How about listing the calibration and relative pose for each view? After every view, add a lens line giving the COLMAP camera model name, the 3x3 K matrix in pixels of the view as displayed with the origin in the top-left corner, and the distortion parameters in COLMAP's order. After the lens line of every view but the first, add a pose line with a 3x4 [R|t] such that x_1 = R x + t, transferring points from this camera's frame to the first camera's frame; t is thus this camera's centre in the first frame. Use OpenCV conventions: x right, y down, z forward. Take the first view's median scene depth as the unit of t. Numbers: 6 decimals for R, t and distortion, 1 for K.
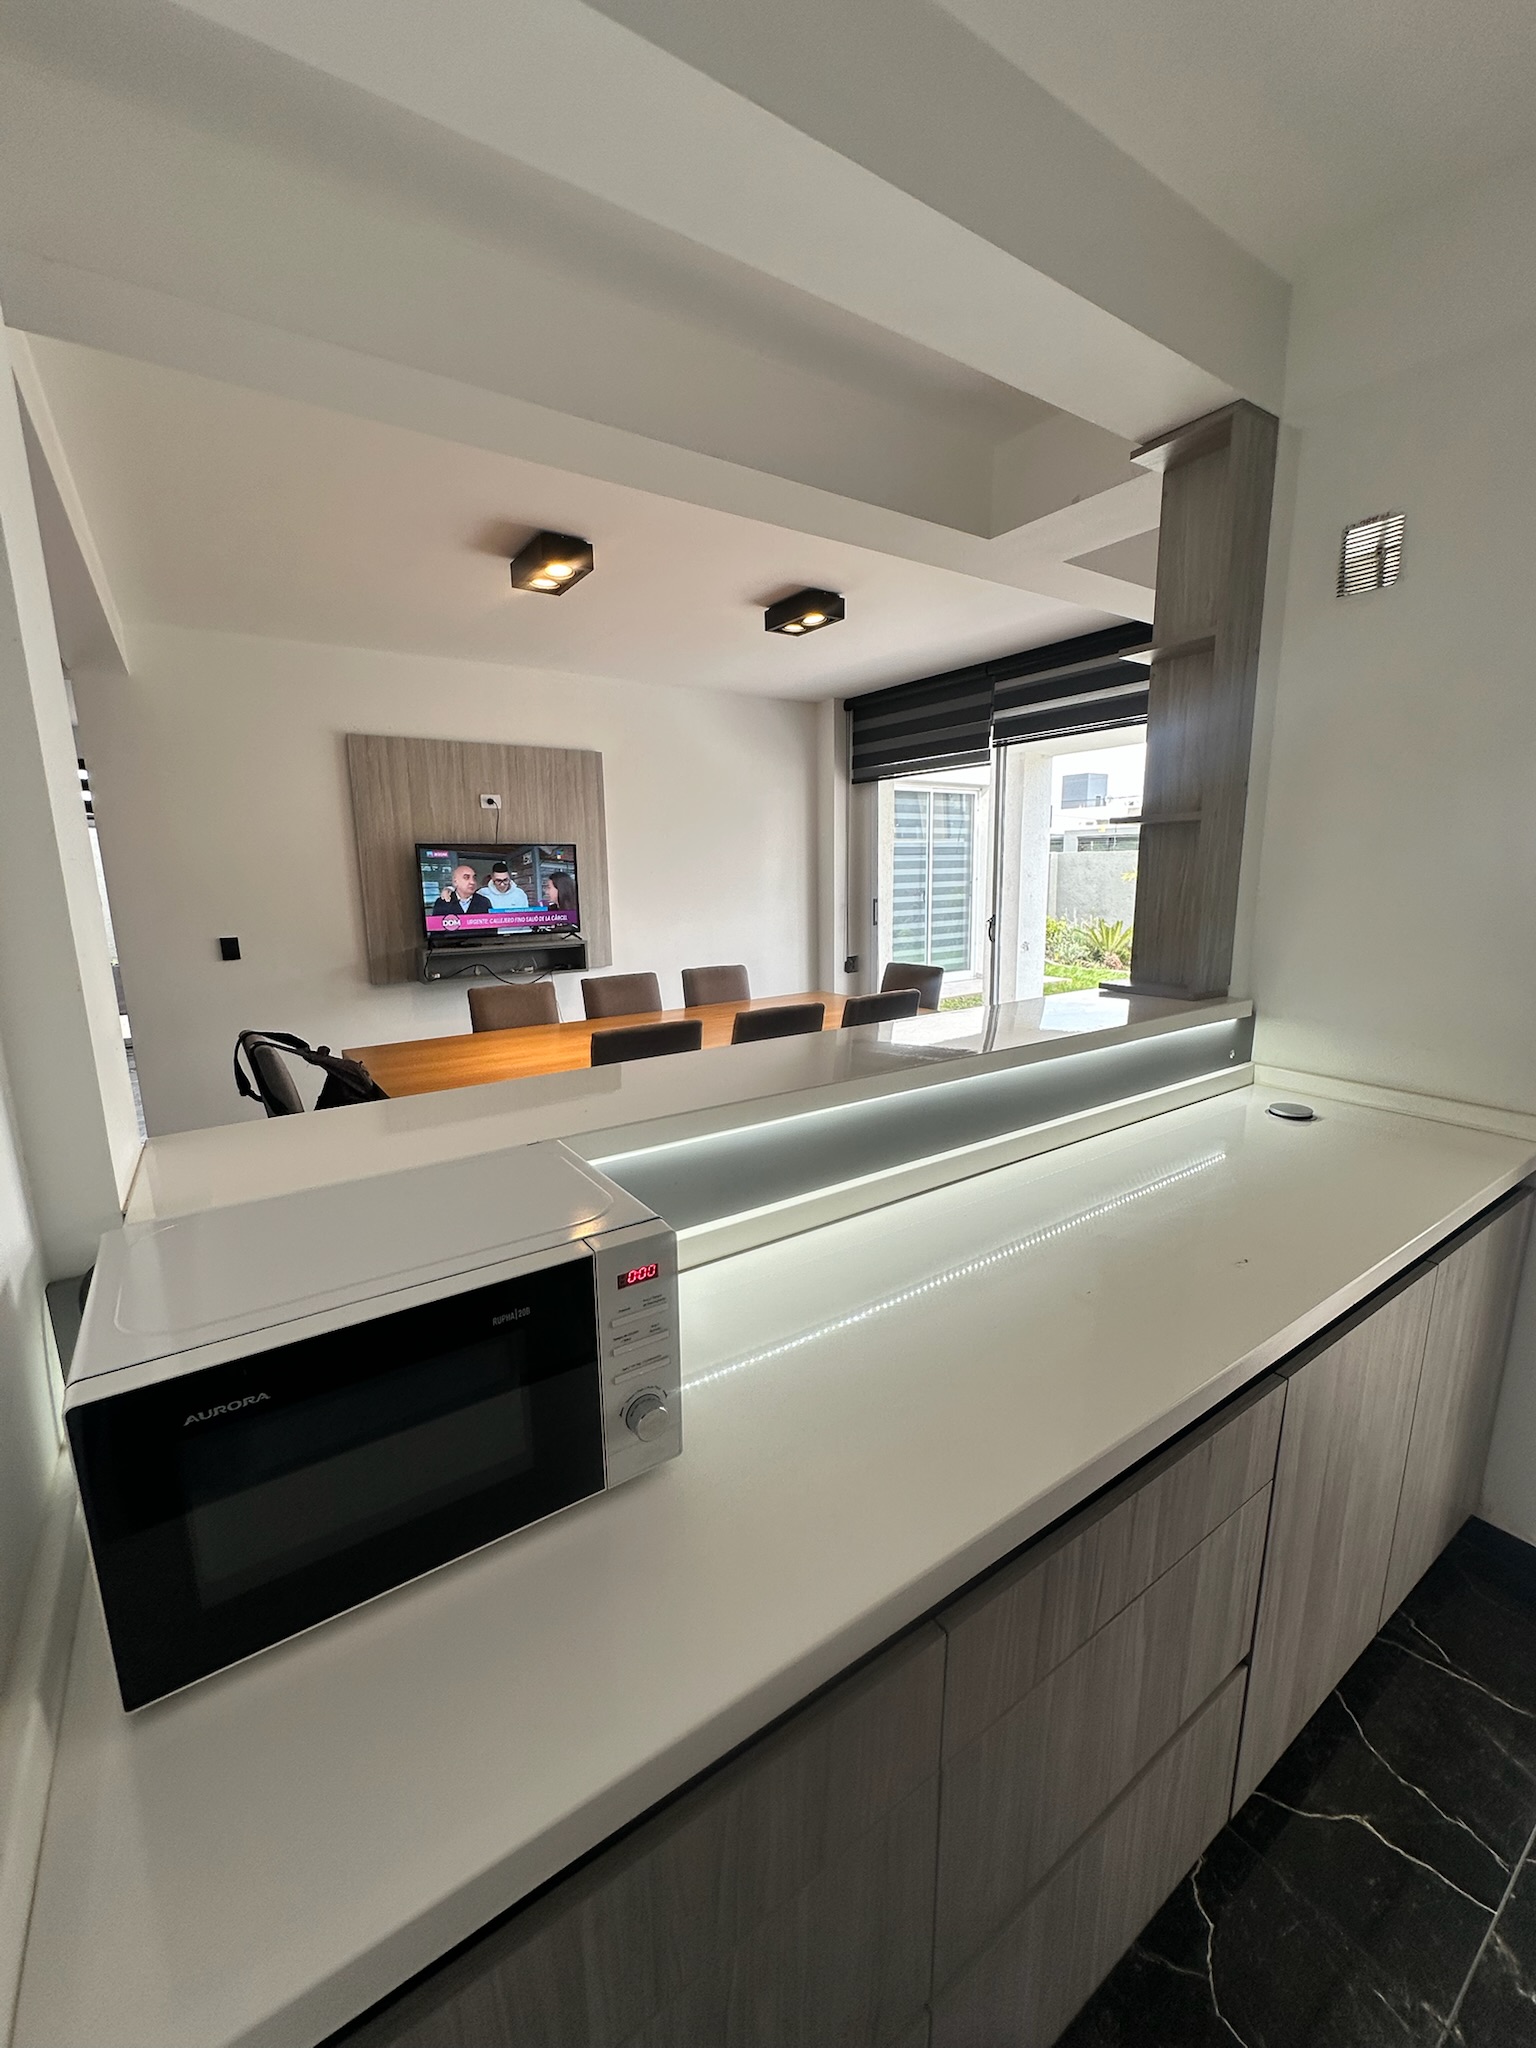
lens RADIAL K [[816.1, 0, 767.3], [0, 816.1, 1046.2], [0, 0, 1]] dist [-0.002698, 0.000333]
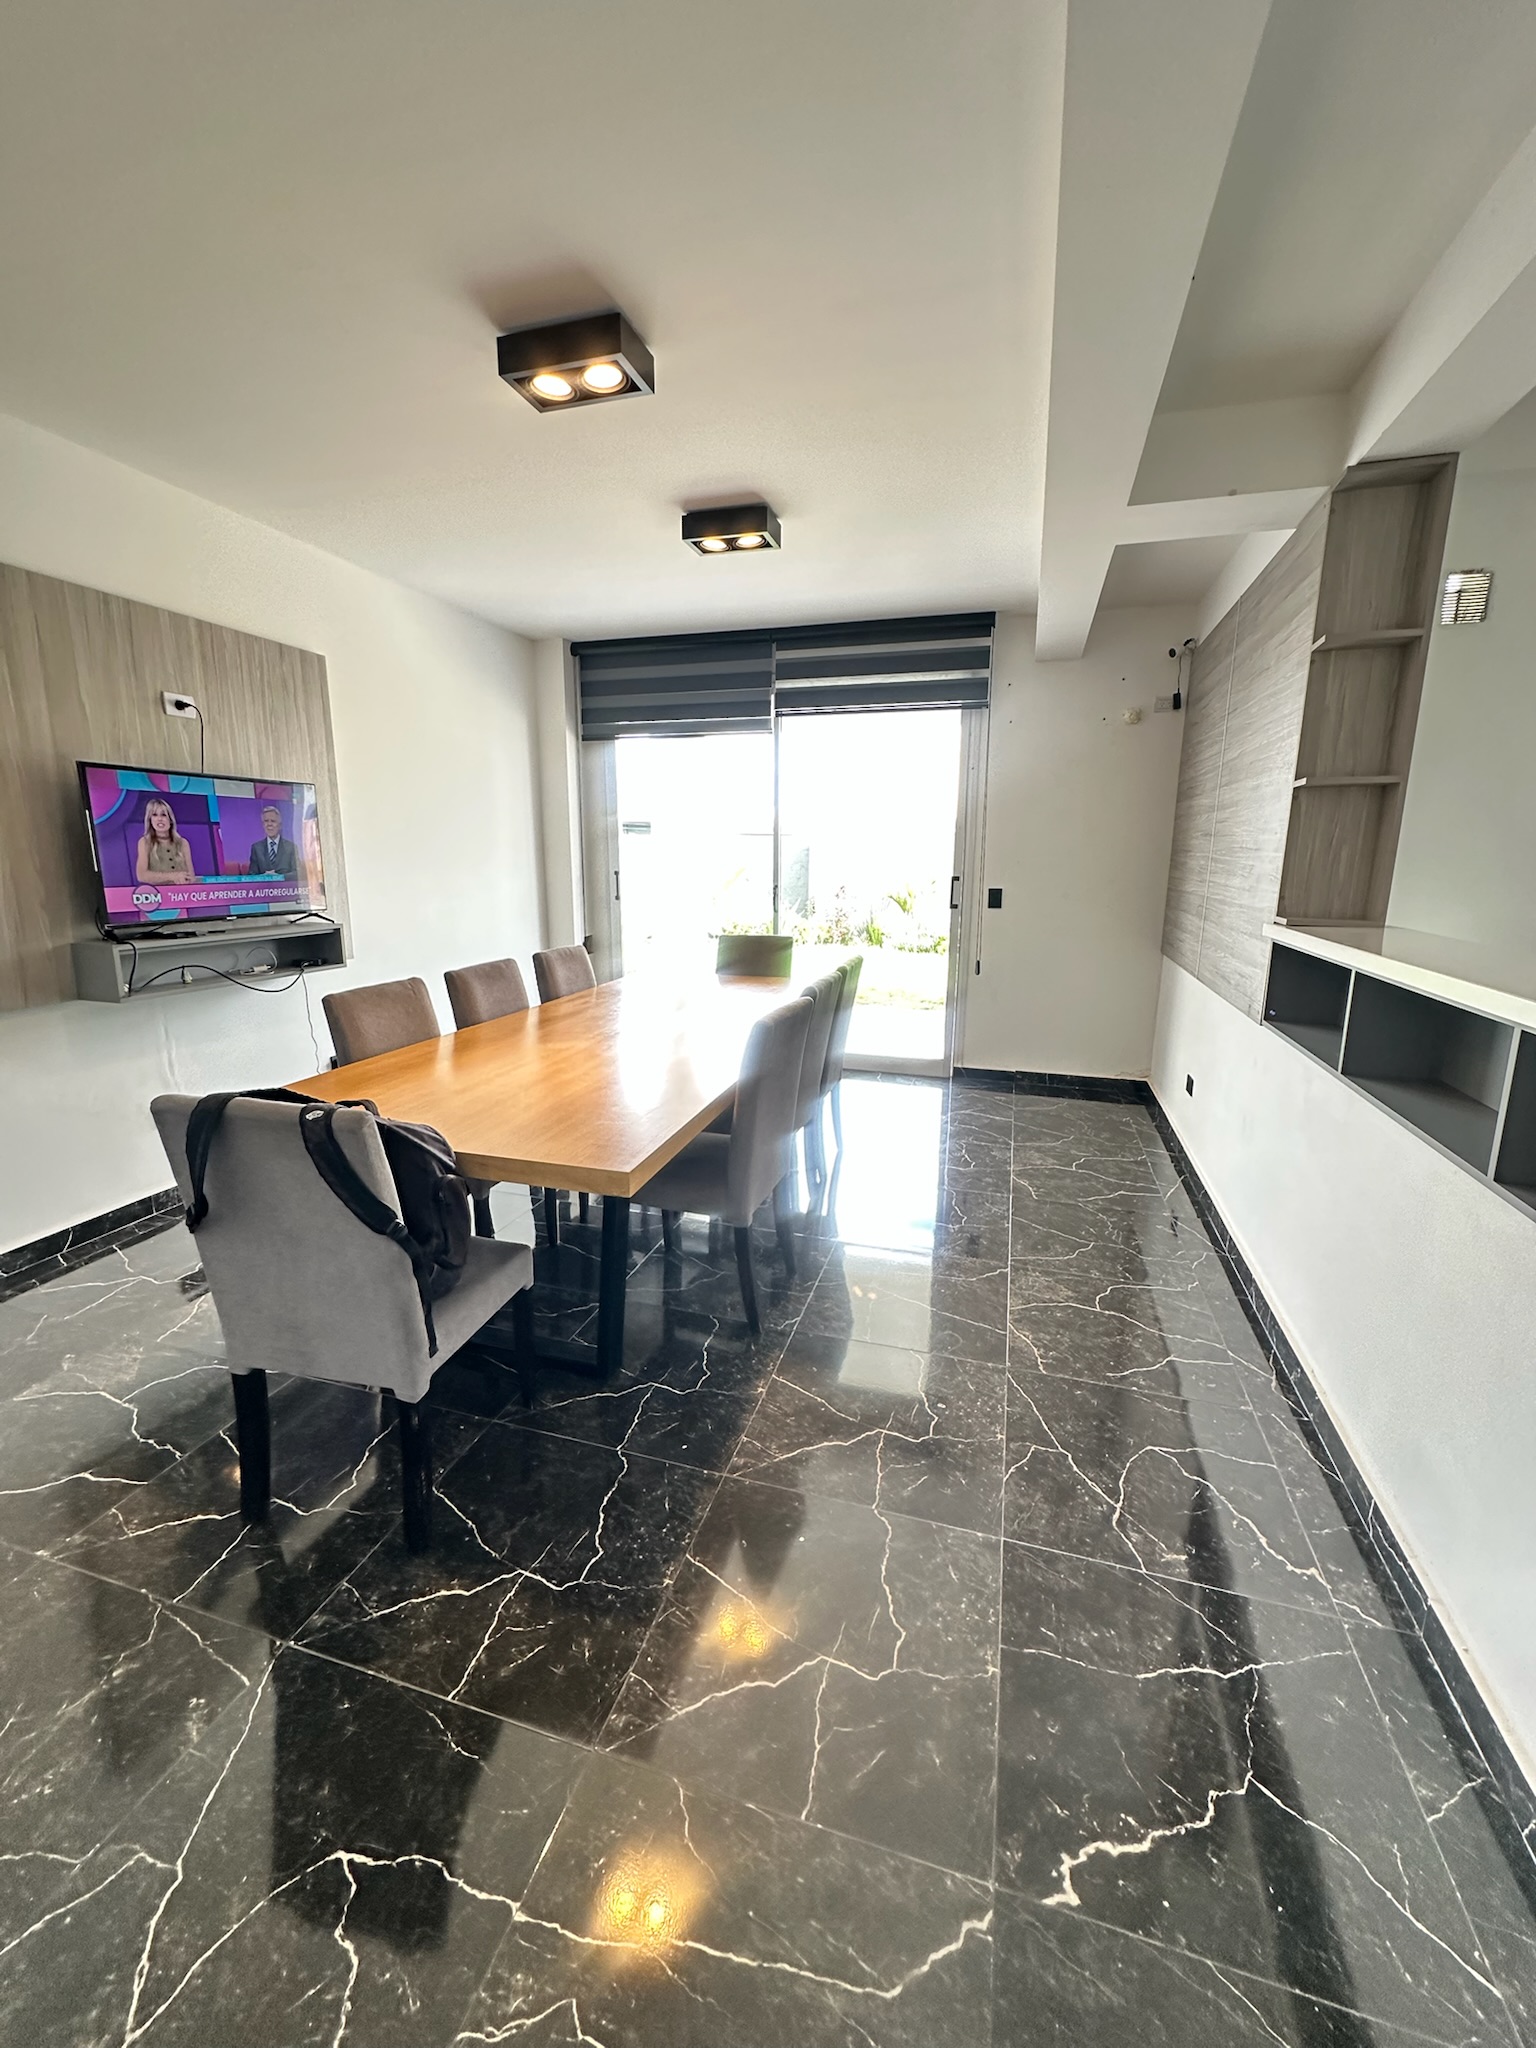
lens RADIAL K [[816.1, 0, 767.3], [0, 816.1, 1046.2], [0, 0, 1]] dist [-0.002698, 0.000333]
pose [[0.781303, -0.124111, 0.611687, -0.395283], [0.115866, 0.991837, 0.053249, -0.019772], [-0.613303, 0.029270, 0.789305, 0.229742]]
